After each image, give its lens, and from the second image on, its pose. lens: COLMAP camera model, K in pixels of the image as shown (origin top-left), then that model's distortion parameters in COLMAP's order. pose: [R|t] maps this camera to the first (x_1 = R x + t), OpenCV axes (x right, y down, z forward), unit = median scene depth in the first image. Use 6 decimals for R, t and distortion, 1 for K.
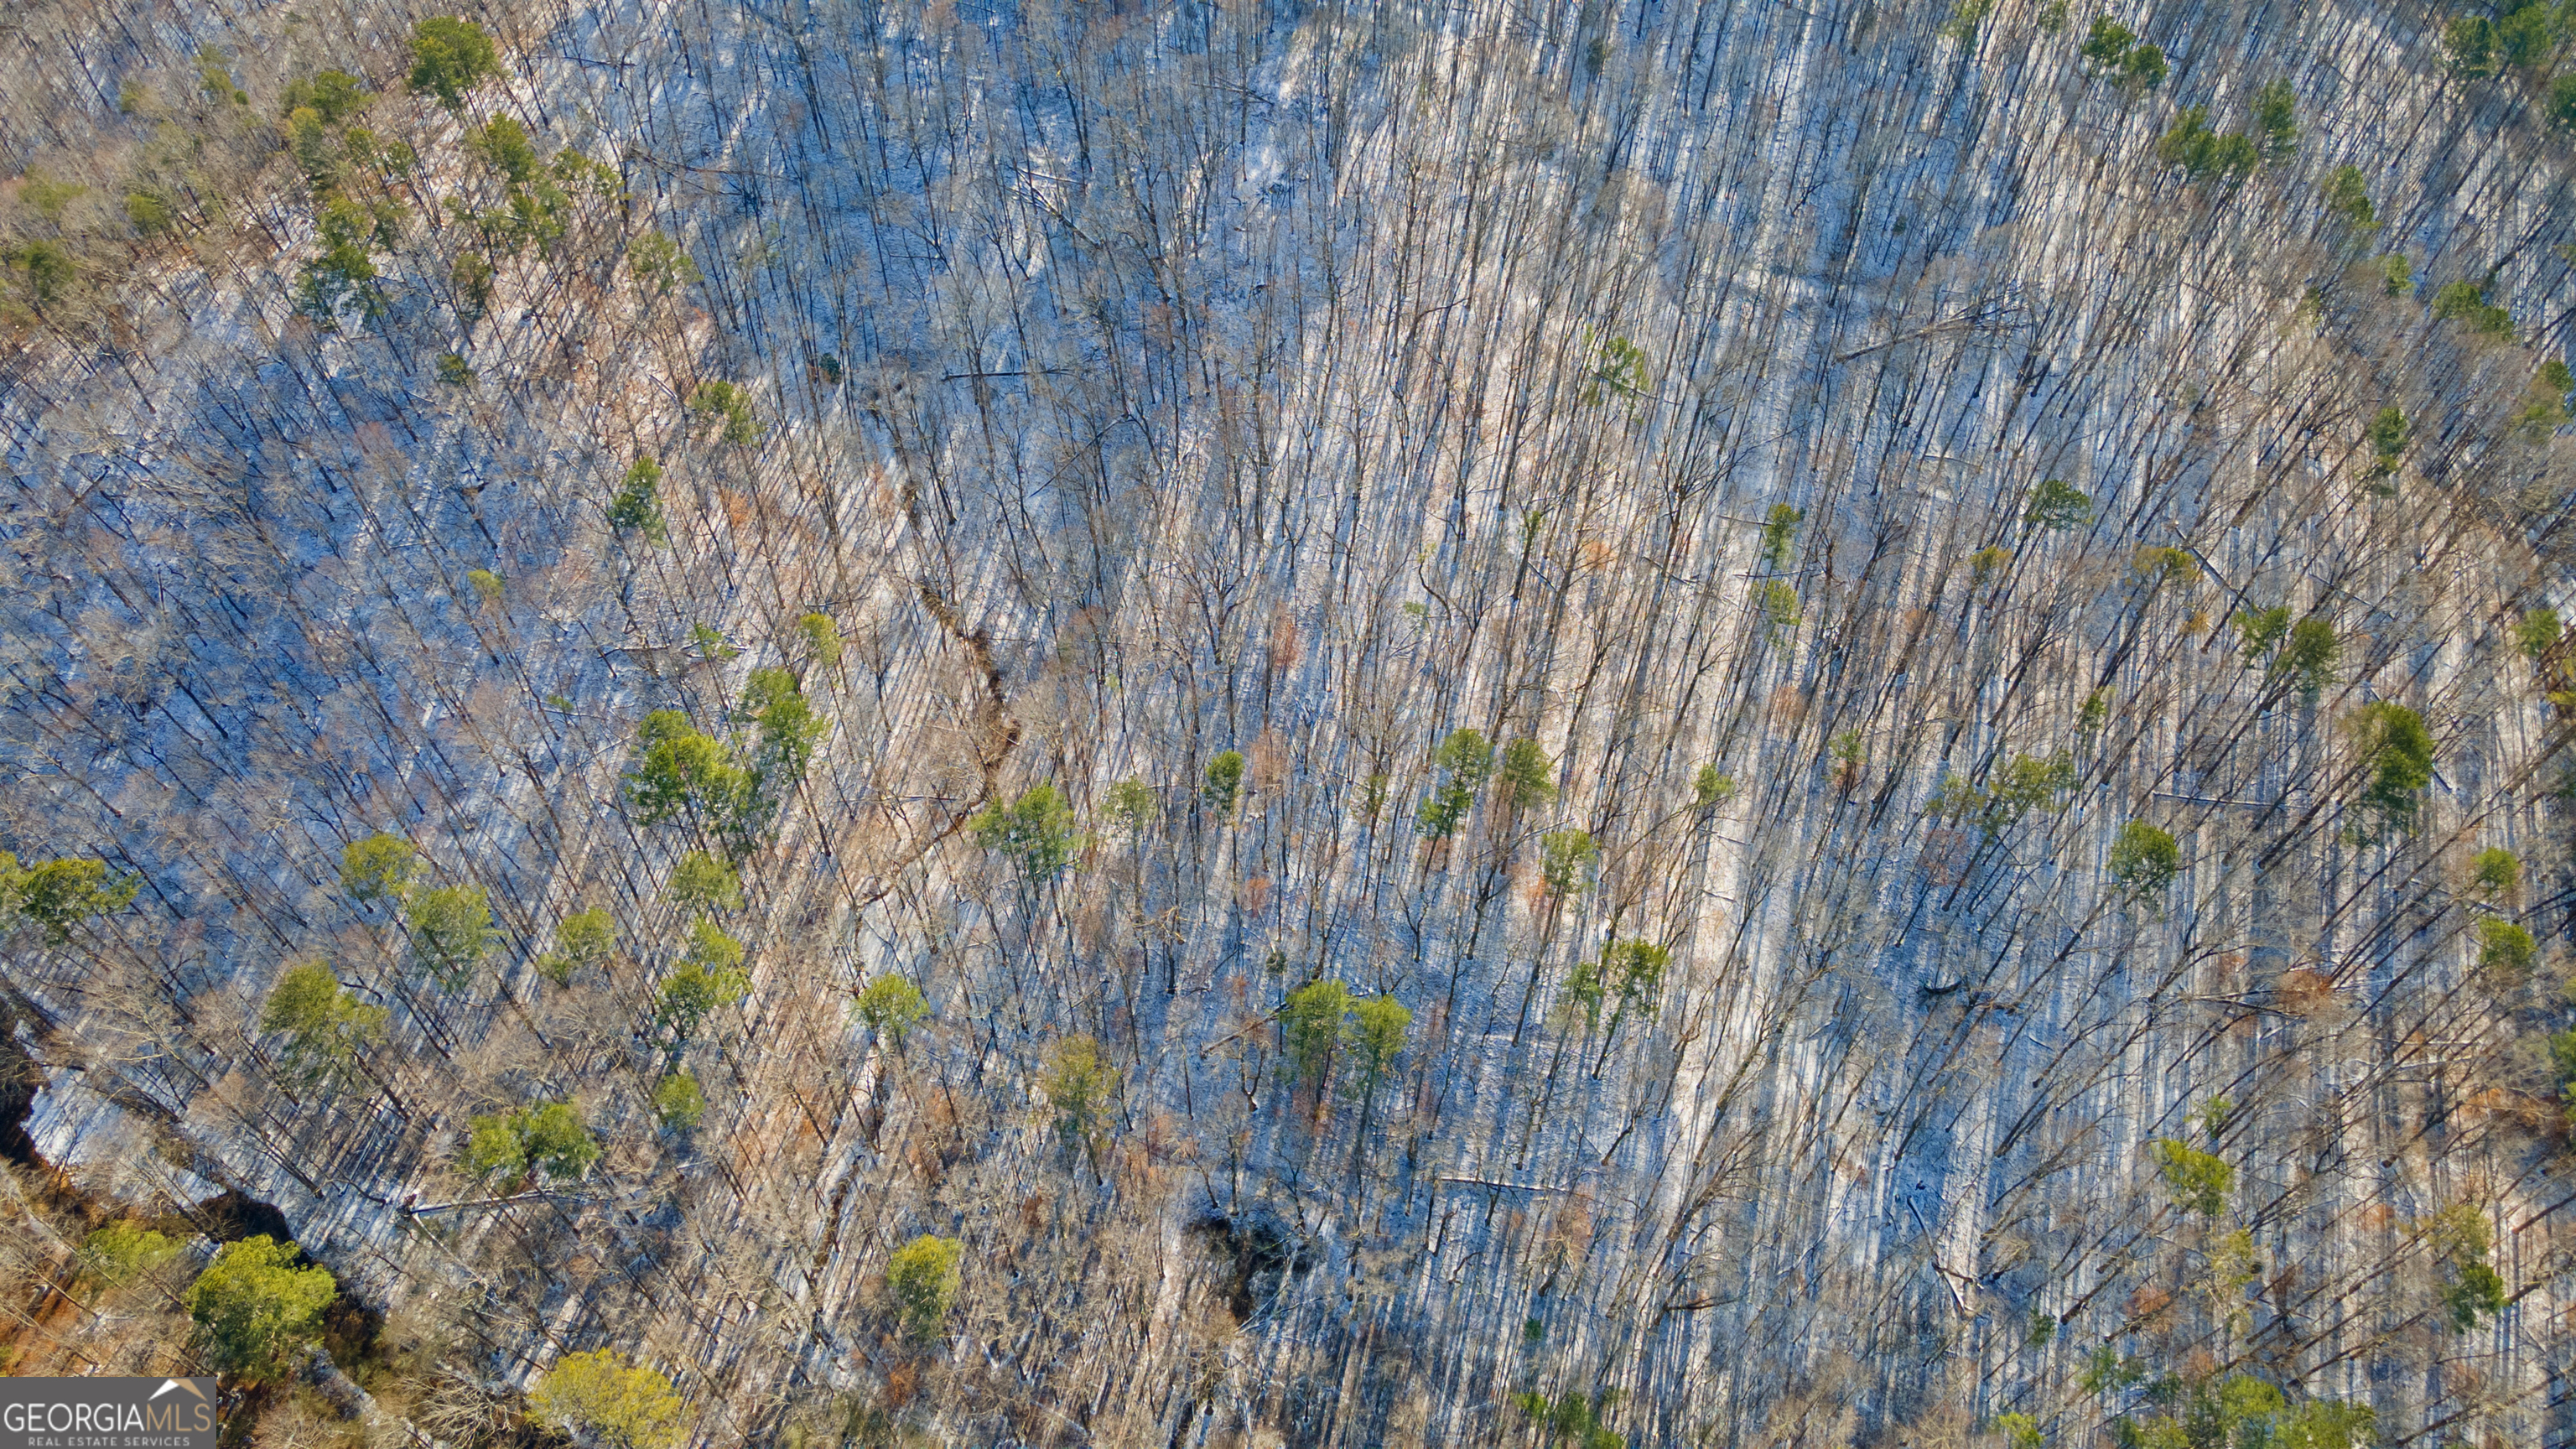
lens RADIAL K [[1883.2, 0, 1281.0], [0, 1883.2, 725.5], [0, 0, 1]] dist [0.010801, 0.071677]
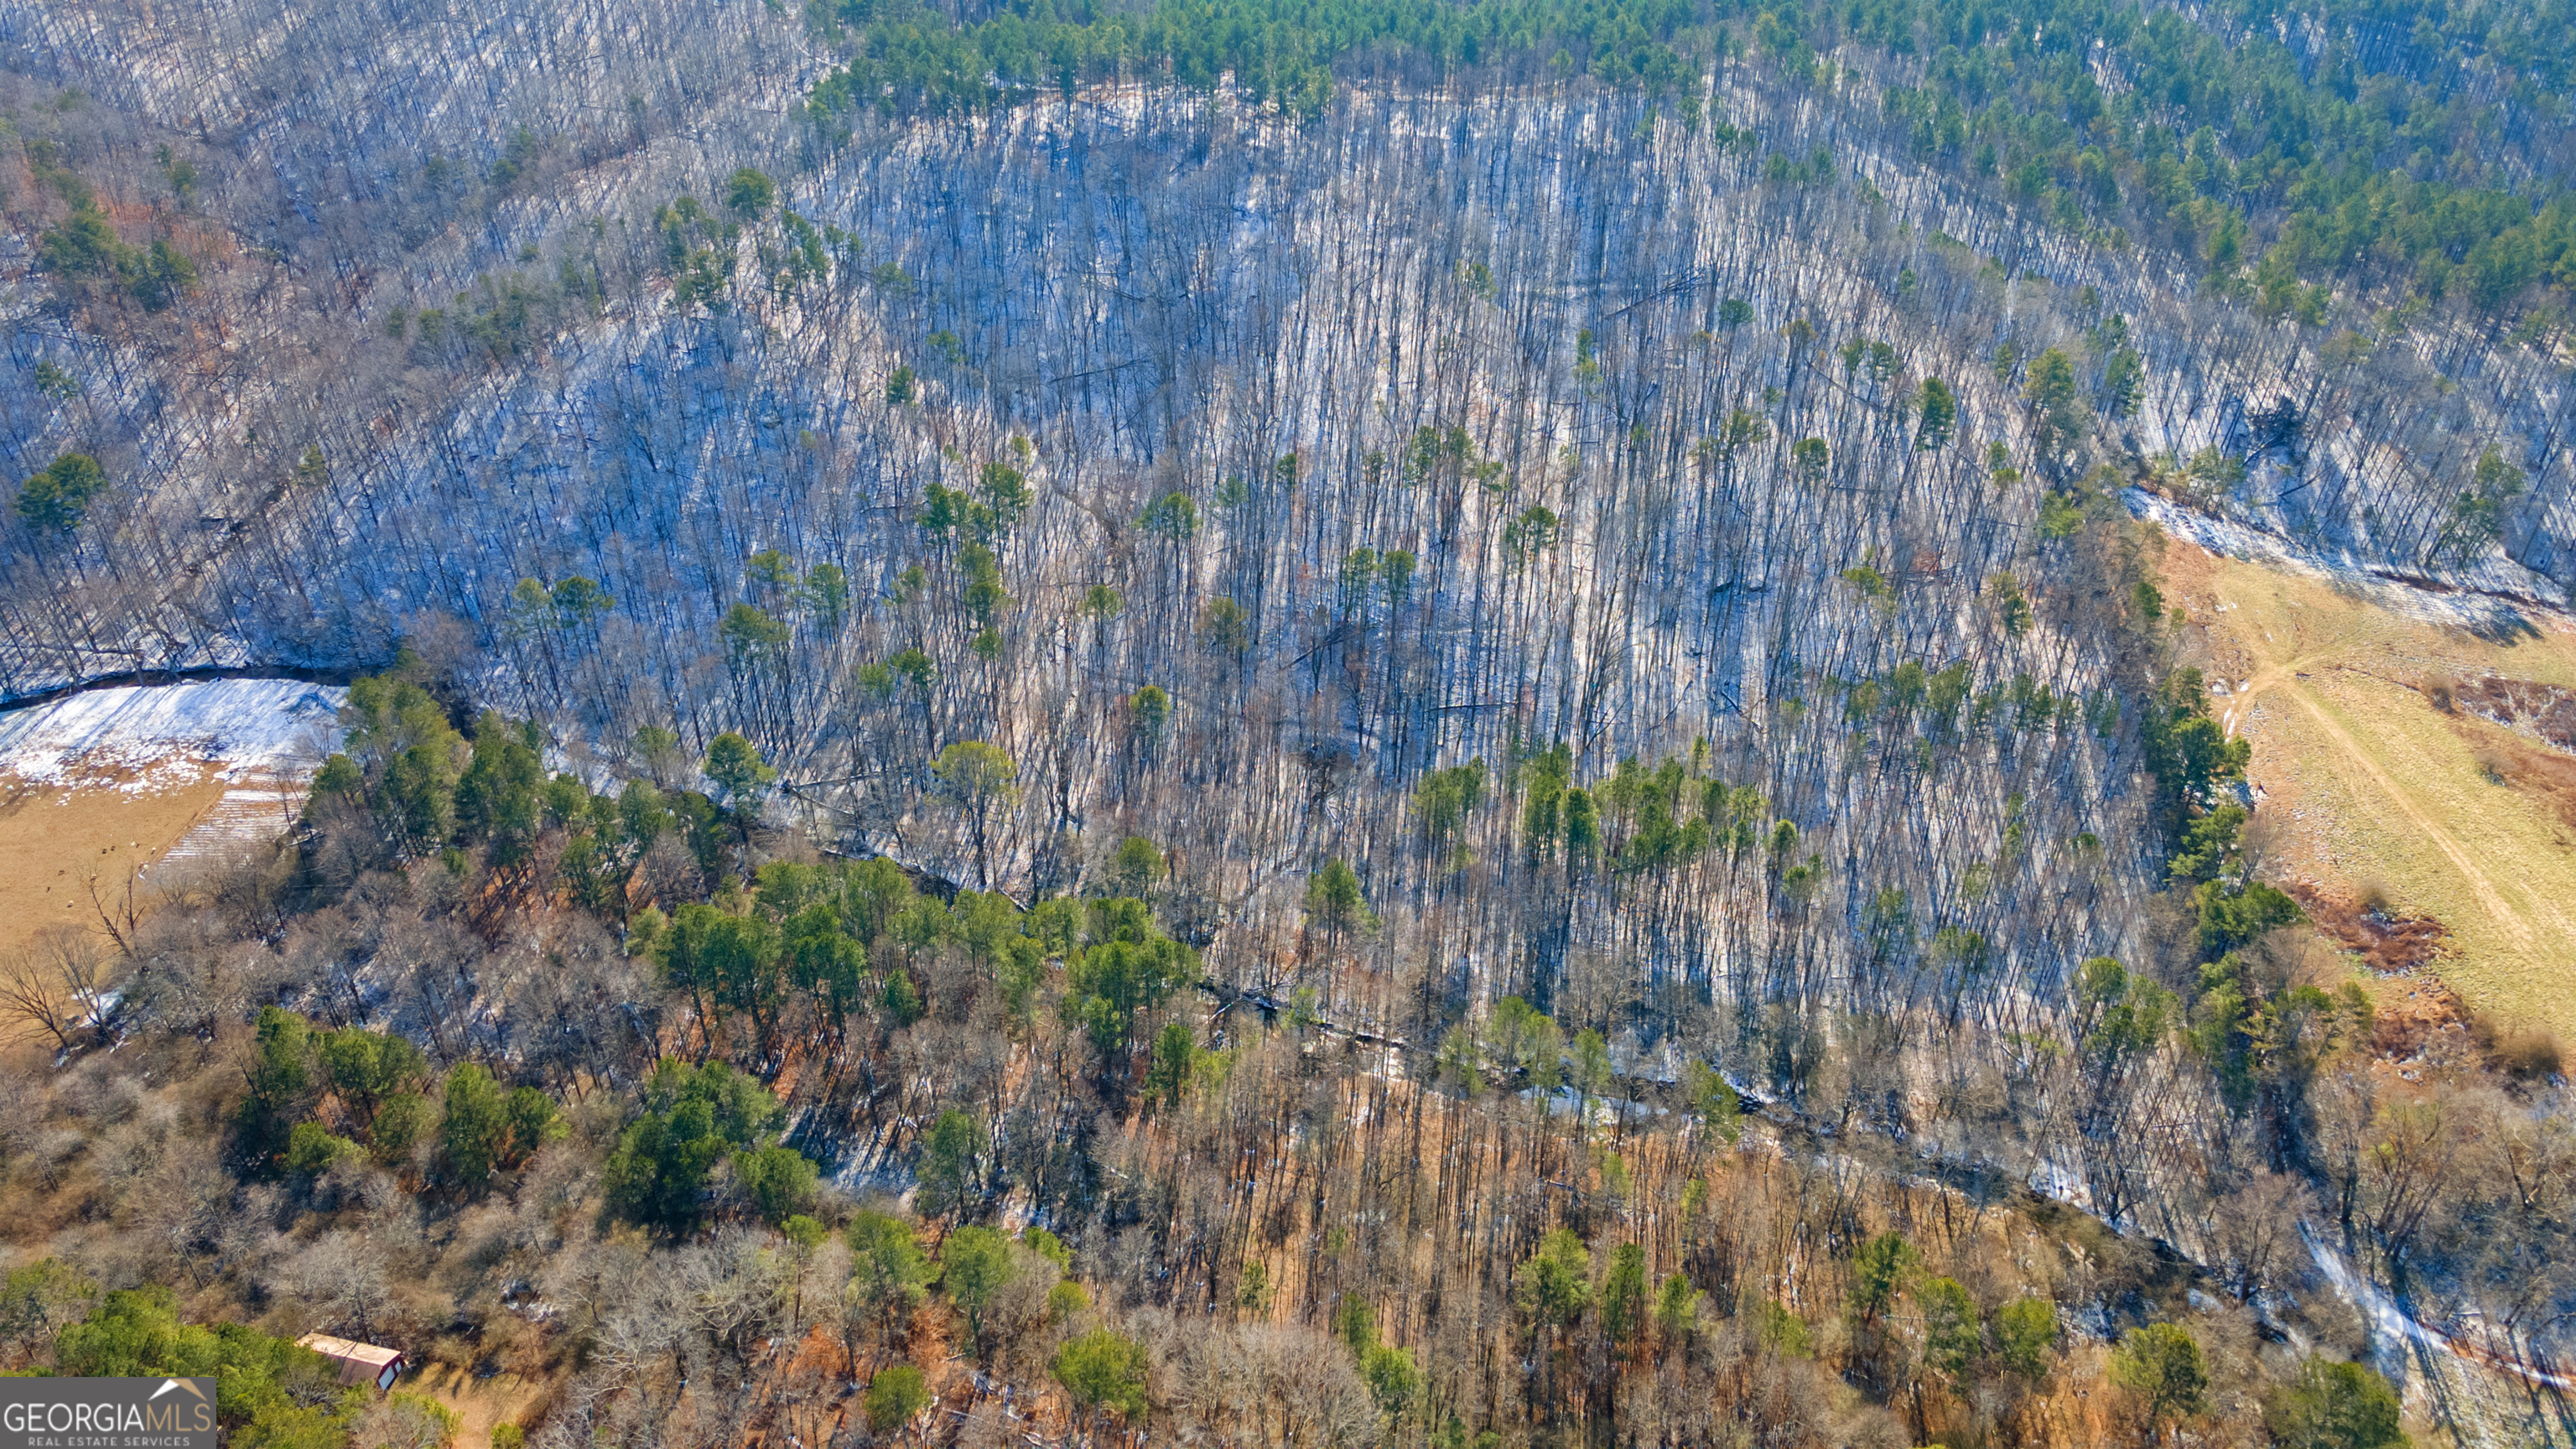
lens RADIAL K [[1883.2, 0, 1281.0], [0, 1883.2, 725.5], [0, 0, 1]] dist [0.010801, 0.071677]
pose [[0.990948, -0.073927, 0.112058, -0.195530], [0.104024, 0.950482, -0.292853, 0.595455], [-0.084859, 0.301859, 0.949568, -0.435036]]
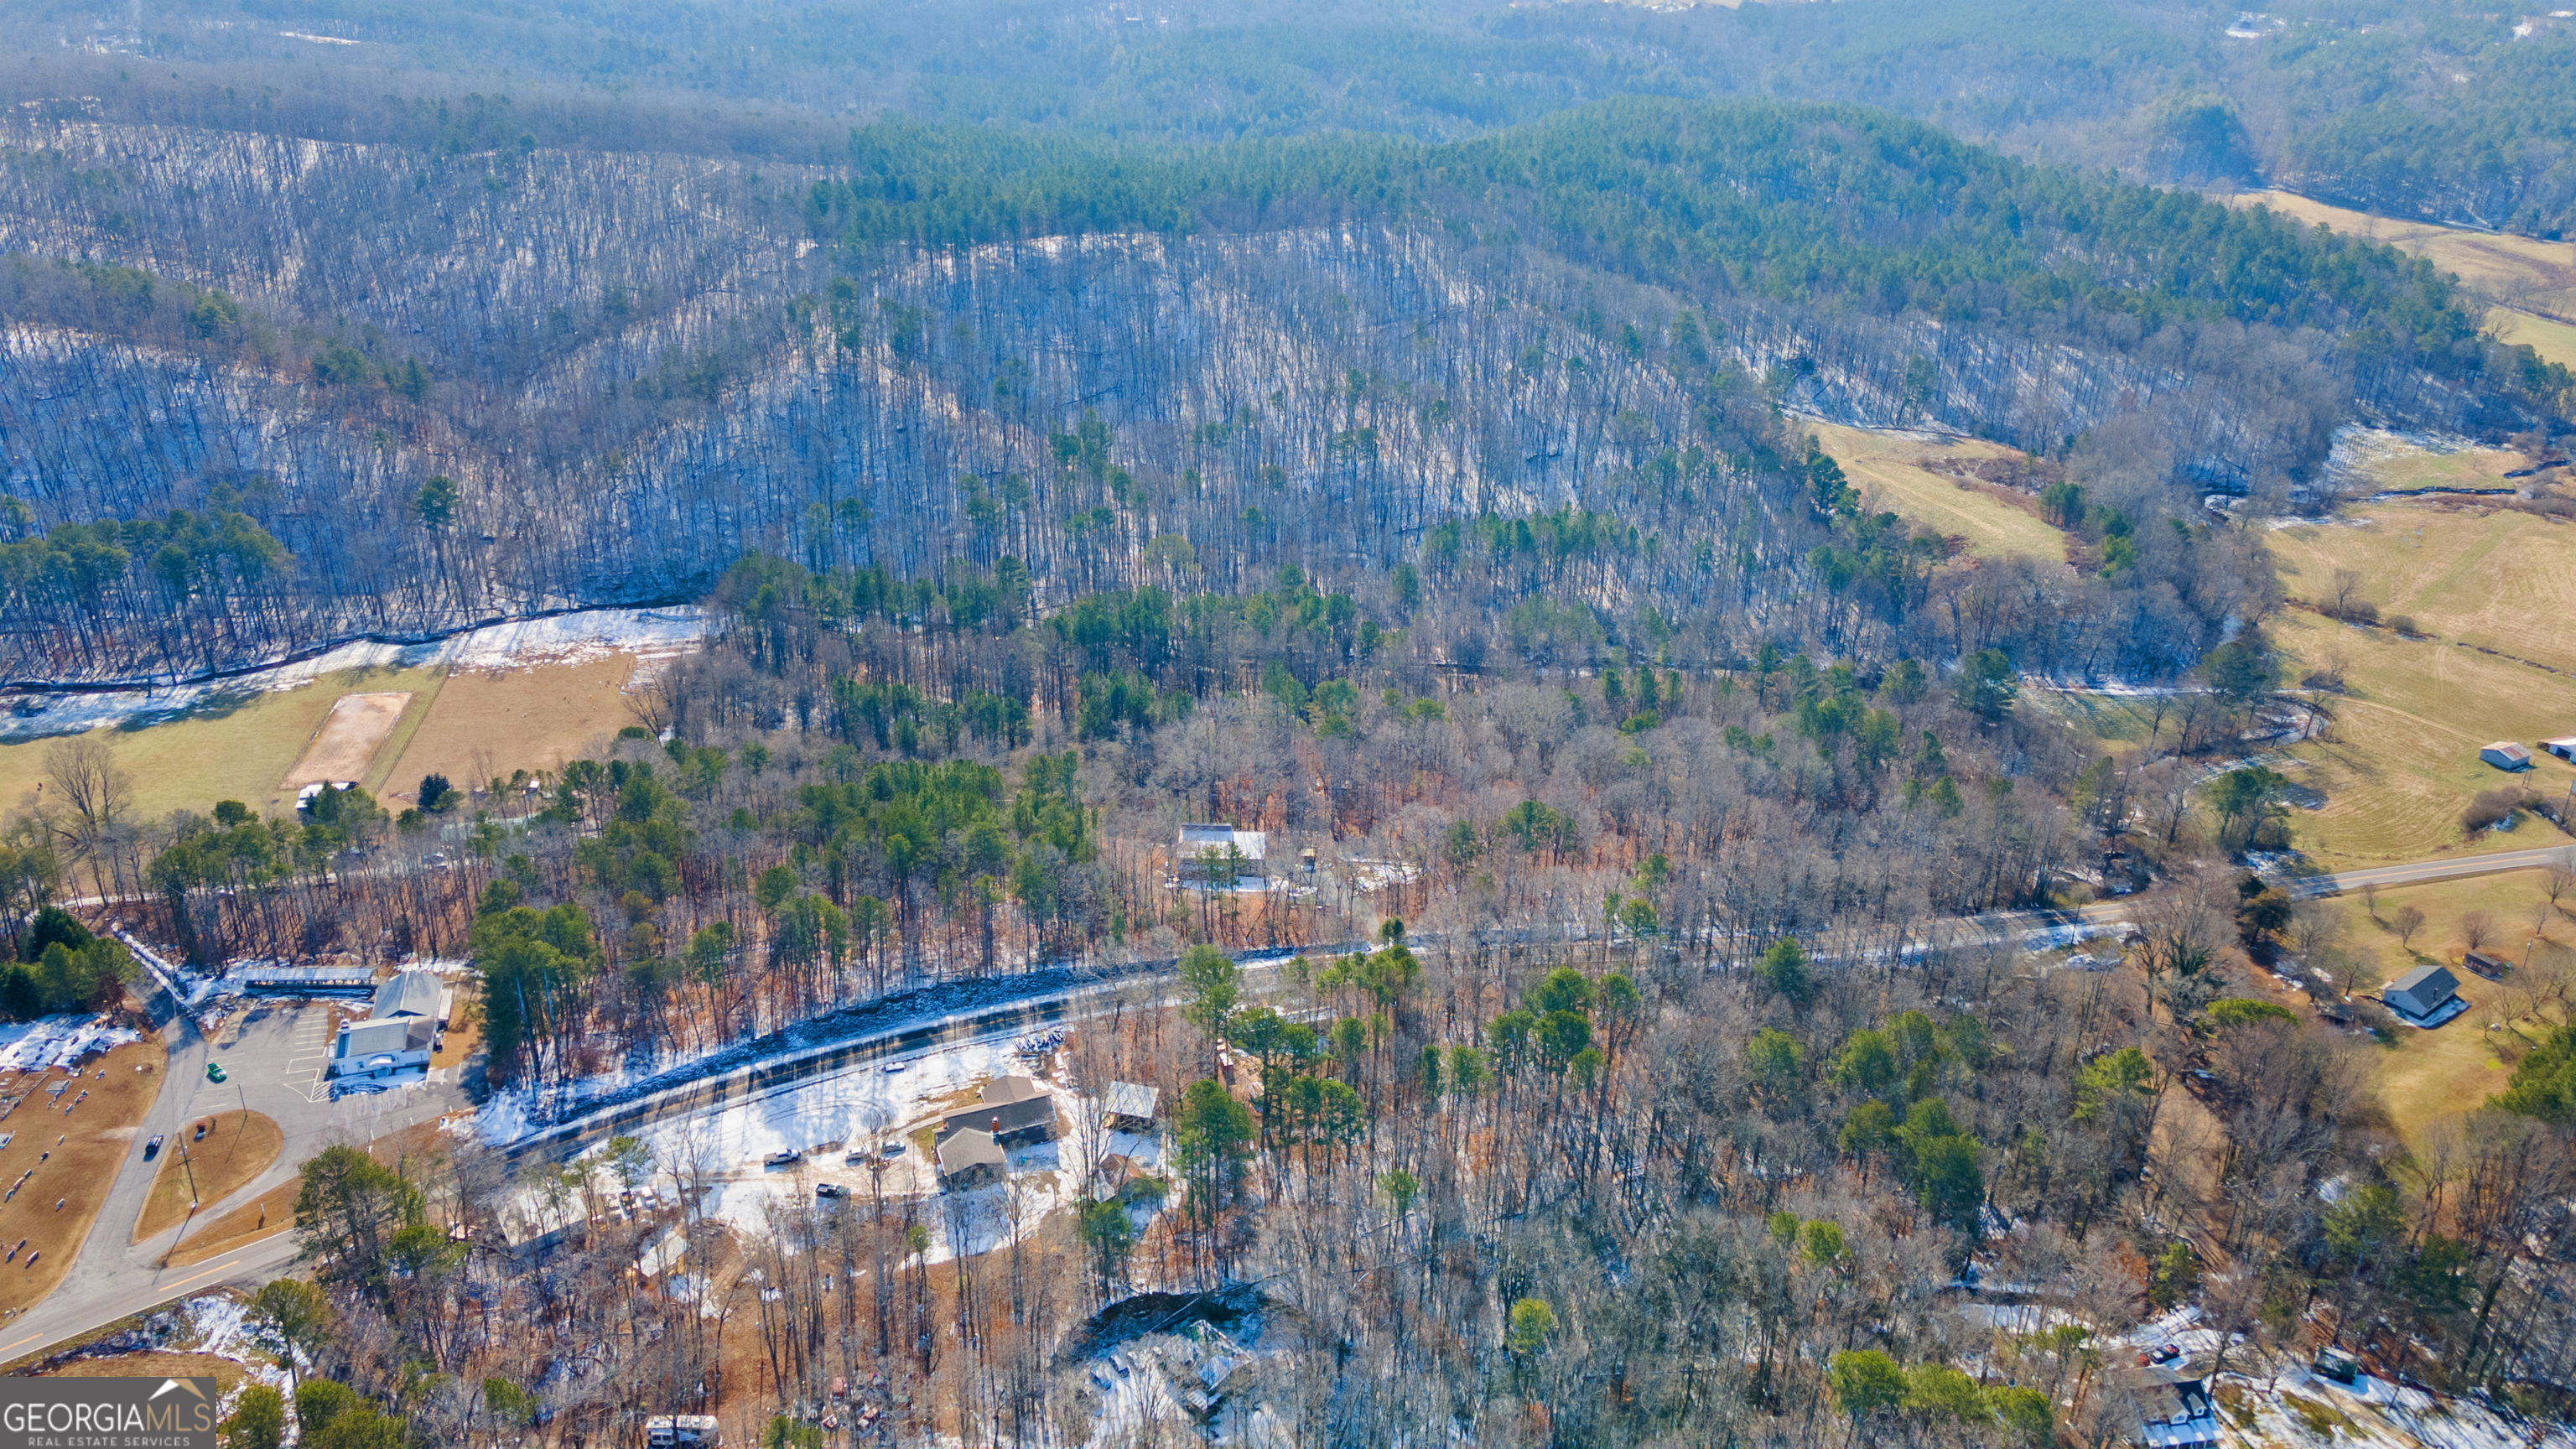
lens RADIAL K [[1883.2, 0, 1281.0], [0, 1883.2, 725.5], [0, 0, 1]] dist [0.010801, 0.071677]
pose [[0.908399, -0.177661, 0.378481, -0.913558], [0.334402, 0.852097, -0.402624, 1.222628], [-0.250972, 0.492308, 0.833454, -0.830776]]
